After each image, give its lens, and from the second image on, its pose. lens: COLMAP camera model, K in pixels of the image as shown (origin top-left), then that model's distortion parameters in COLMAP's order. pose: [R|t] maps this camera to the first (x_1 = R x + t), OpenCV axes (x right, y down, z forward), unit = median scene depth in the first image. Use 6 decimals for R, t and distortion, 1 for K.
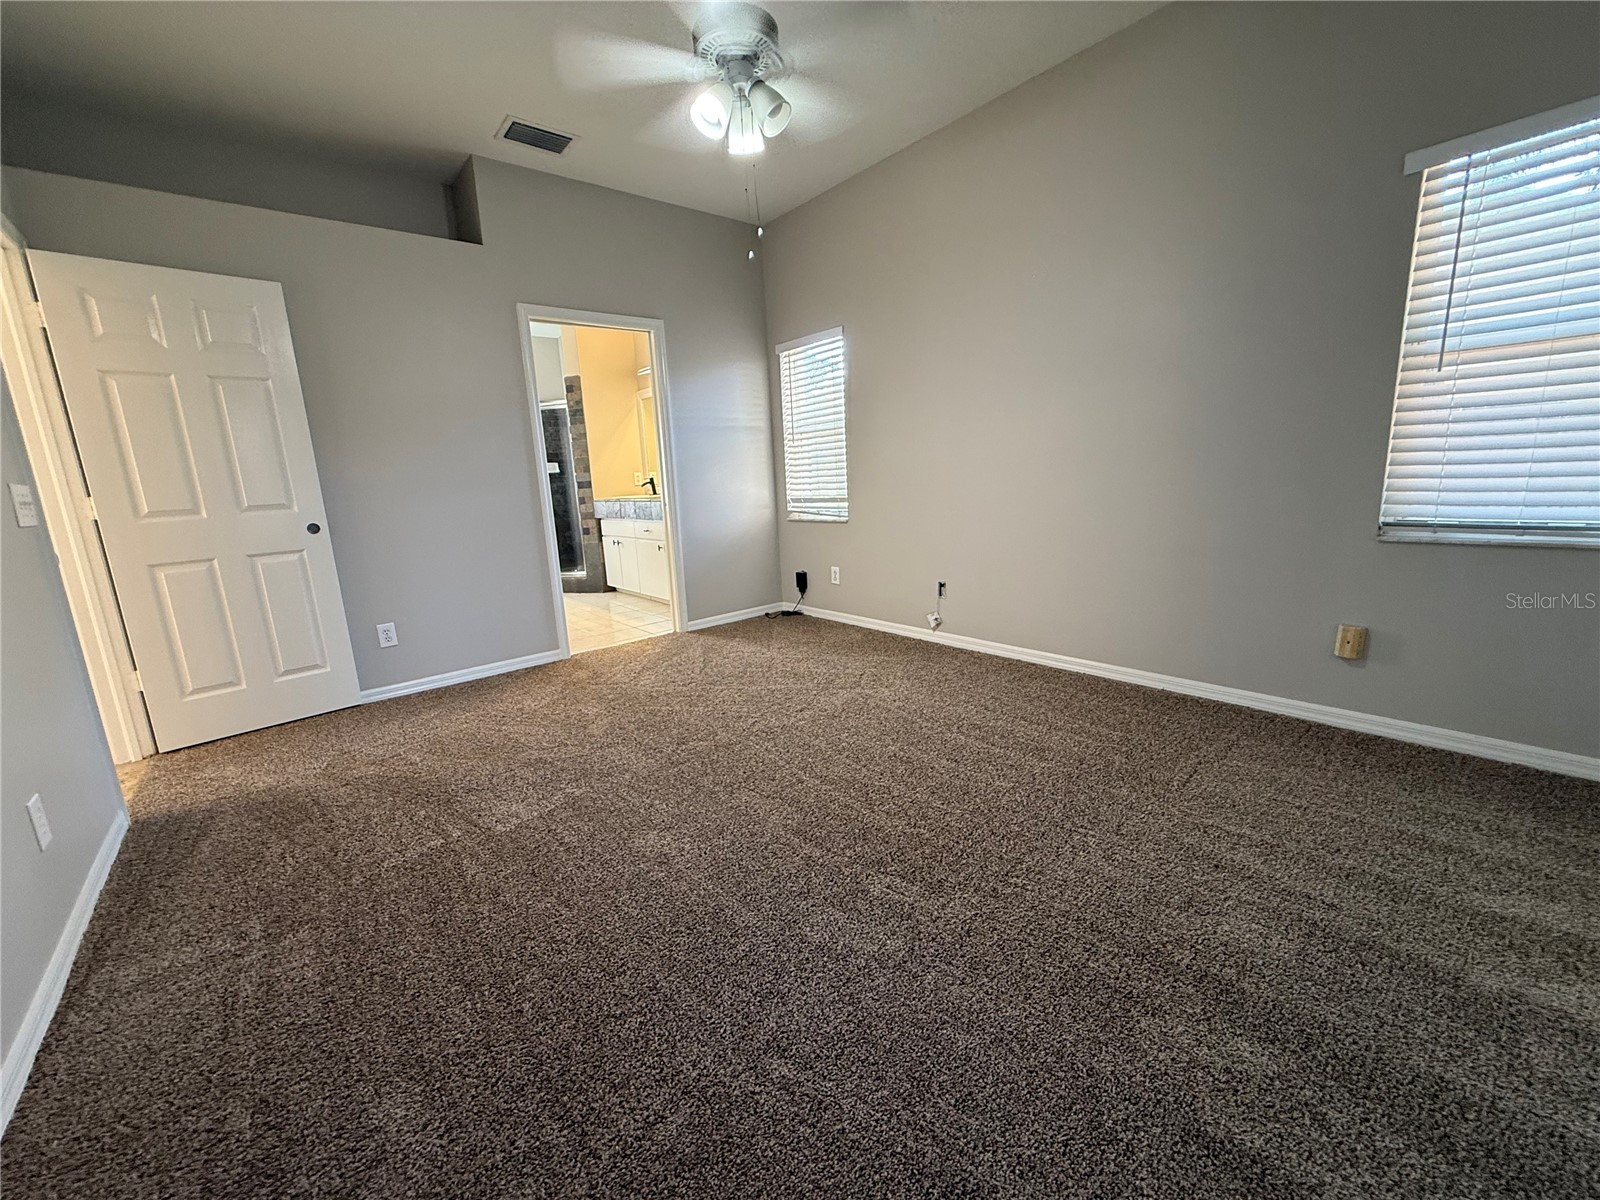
lens RADIAL K [[637.9, 0, 796.7], [0, 637.9, 601.5], [0, 0, 1]] dist [0.000335, 0.000402]
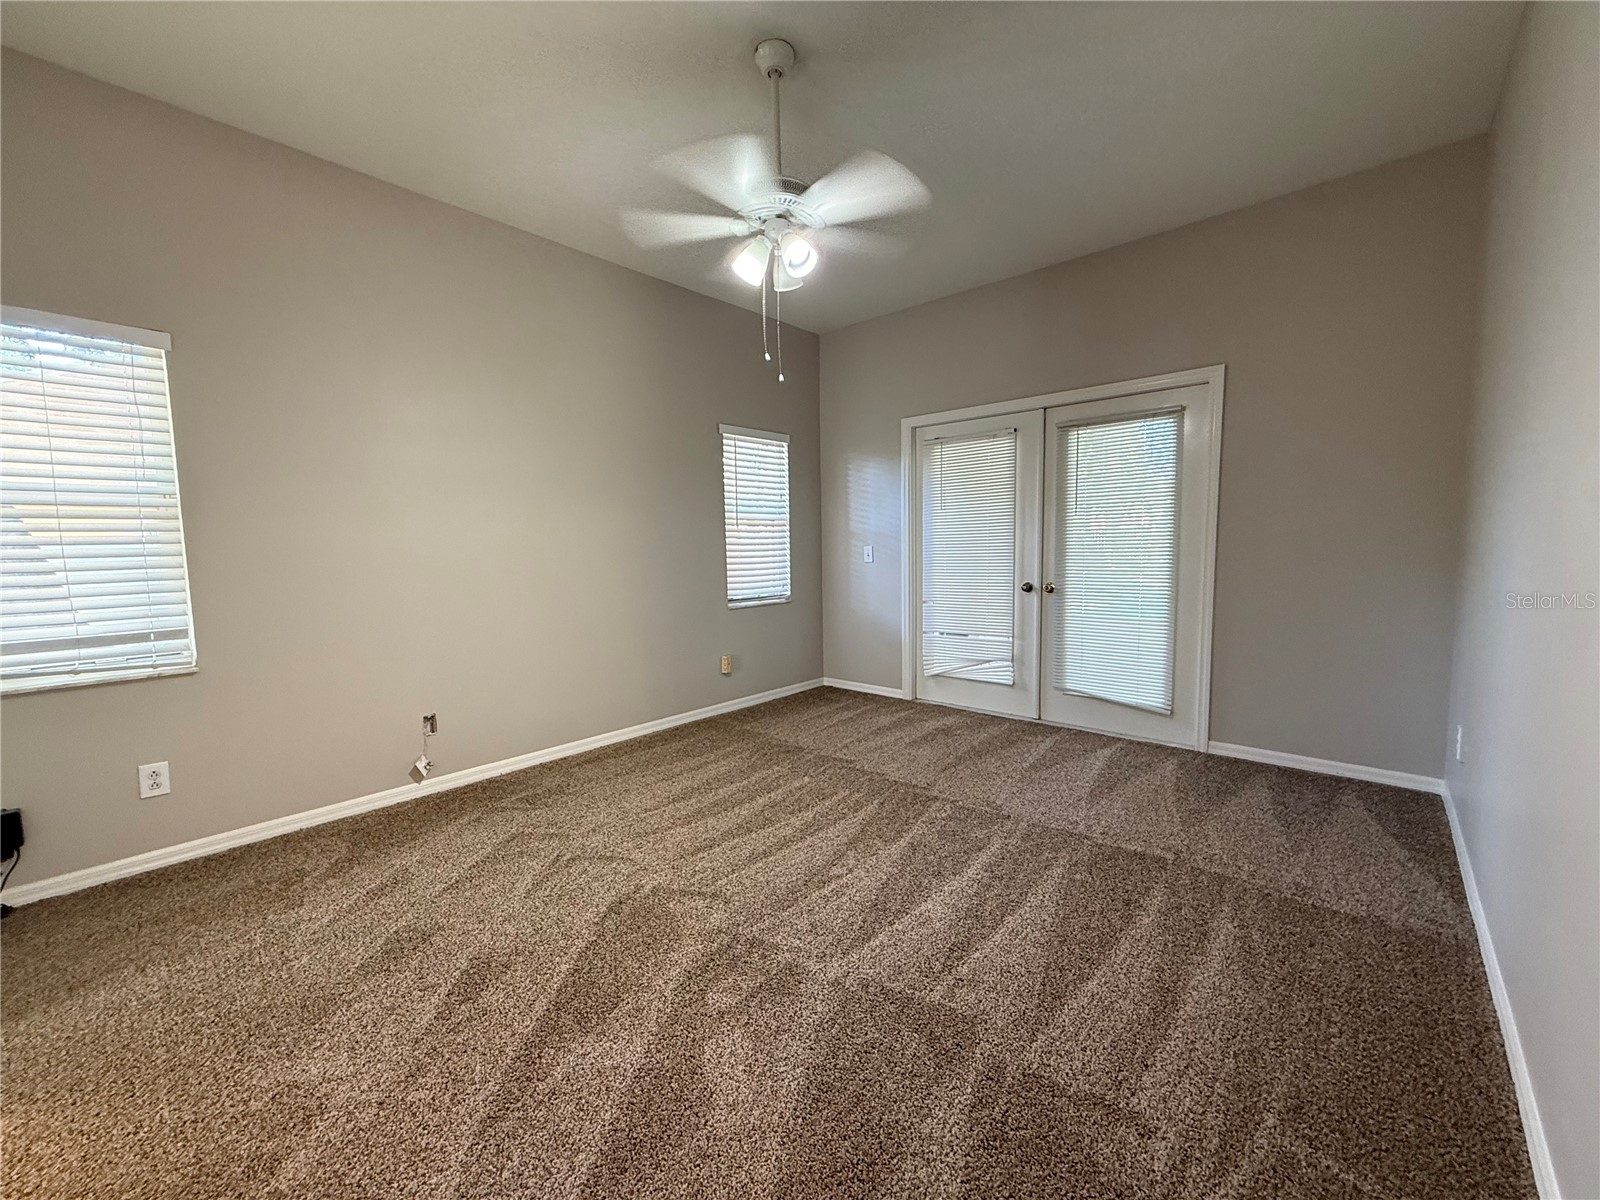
lens RADIAL K [[637.9, 0, 796.7], [0, 637.9, 601.5], [0, 0, 1]] dist [0.000335, 0.000402]
pose [[-0.145016, -0.035806, 0.988781, -0.619518], [0.219955, 0.973172, 0.067500, -0.121102], [-0.964671, 0.227276, -0.133250, 0.631296]]
